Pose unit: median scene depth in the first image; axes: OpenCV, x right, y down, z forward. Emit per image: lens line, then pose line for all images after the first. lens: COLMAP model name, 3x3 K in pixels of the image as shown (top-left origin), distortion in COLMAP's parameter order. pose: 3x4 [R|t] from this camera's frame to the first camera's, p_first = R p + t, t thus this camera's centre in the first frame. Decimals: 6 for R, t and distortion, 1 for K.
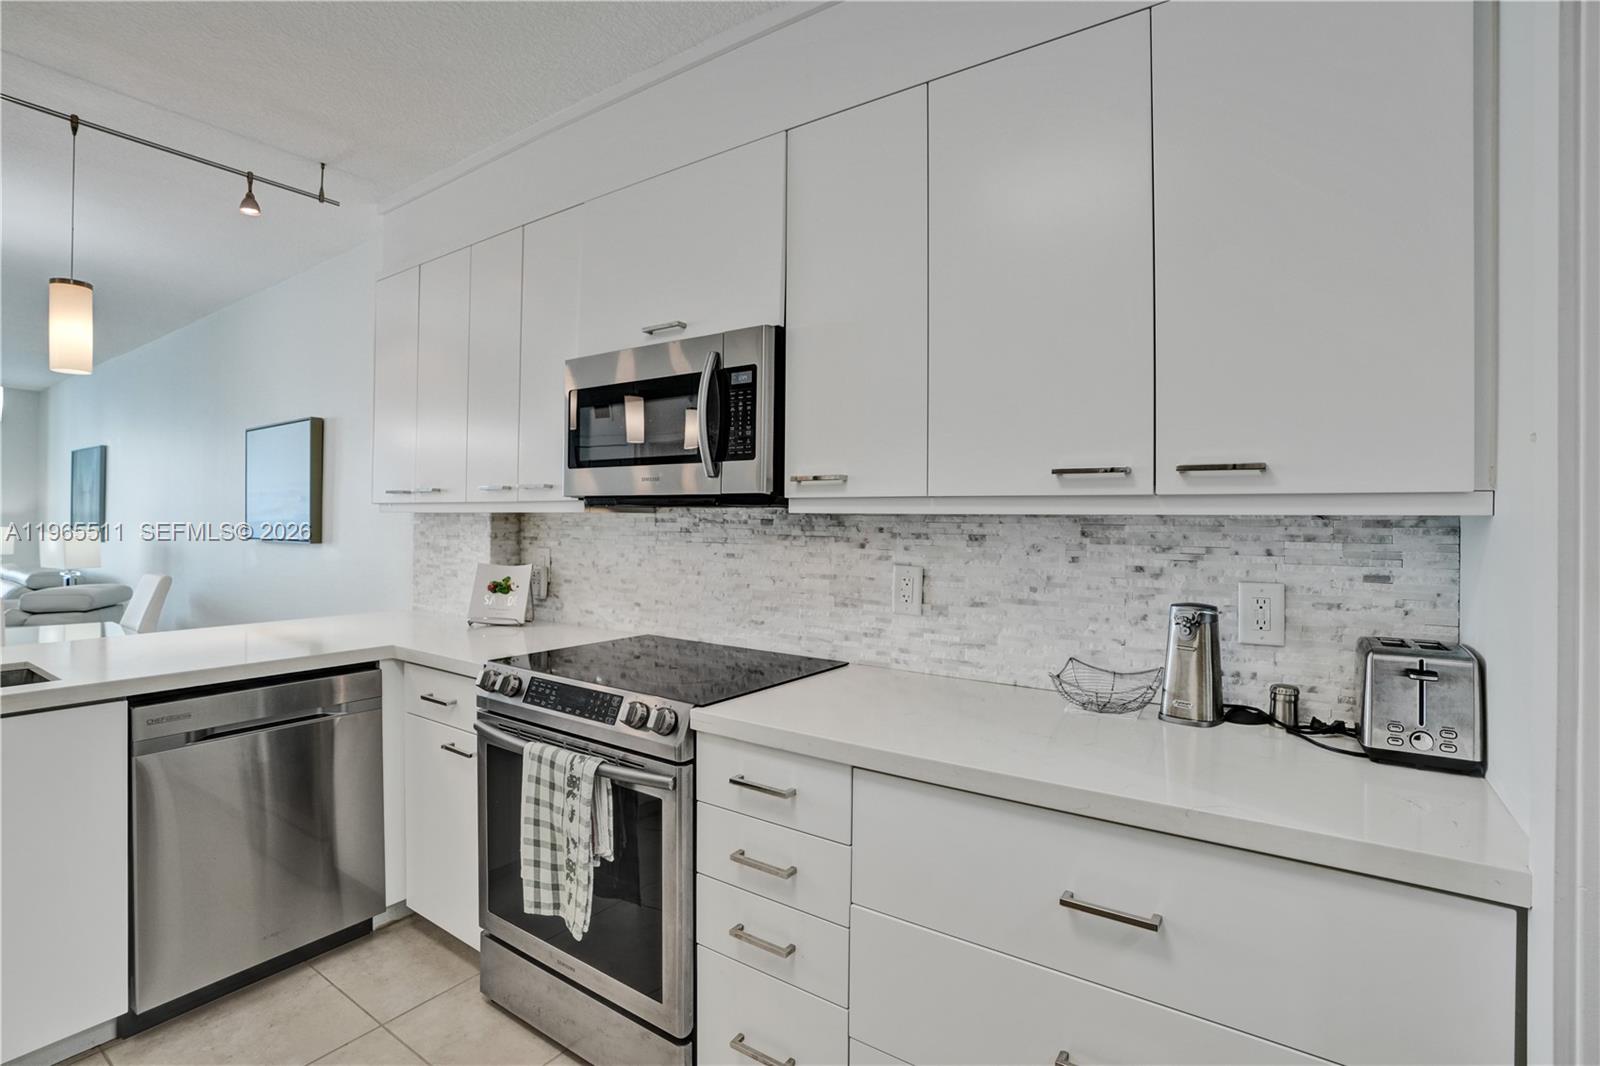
lens RADIAL K [[762.7, 0, 801.6], [0, 762.7, 523.9], [0, 0, 1]] dist [-0.016802, 0.006320]
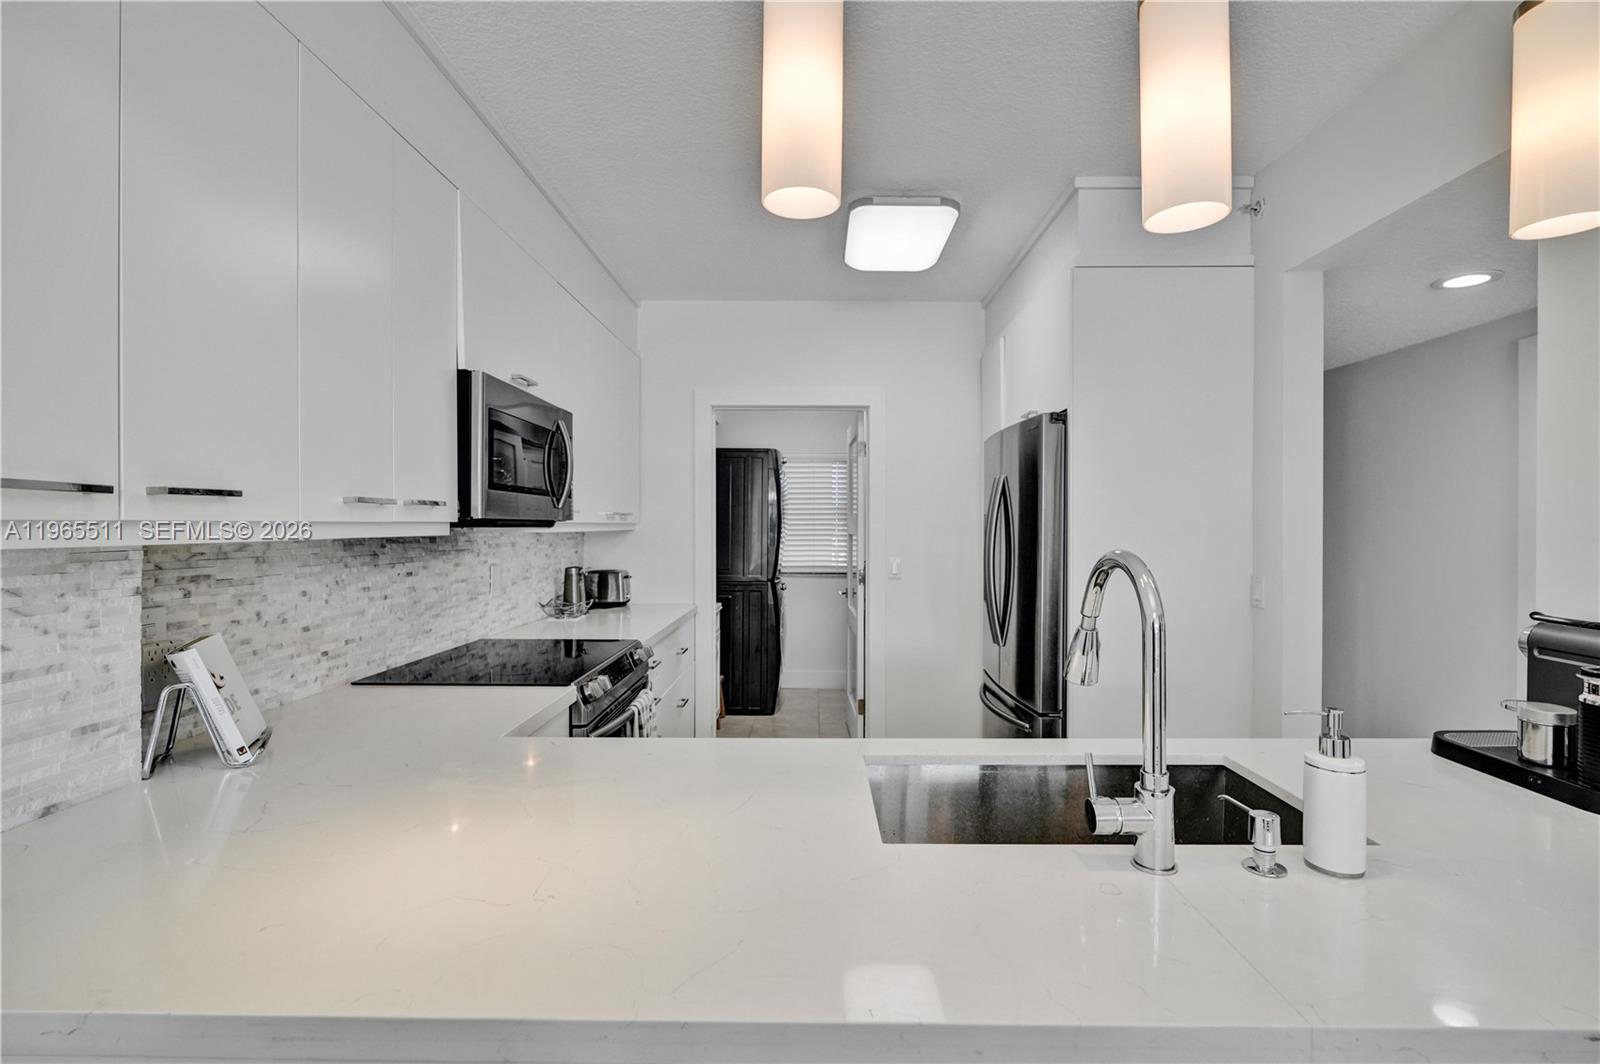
lens RADIAL K [[762.7, 0, 801.9], [0, 762.7, 528.0], [0, 0, 1]] dist [-0.016802, 0.006320]
pose [[-0.577152, -0.005908, 0.816615, -1.178955], [0.010084, 0.999846, 0.014360, -0.028993], [-0.816574, 0.016523, -0.577004, 1.101112]]
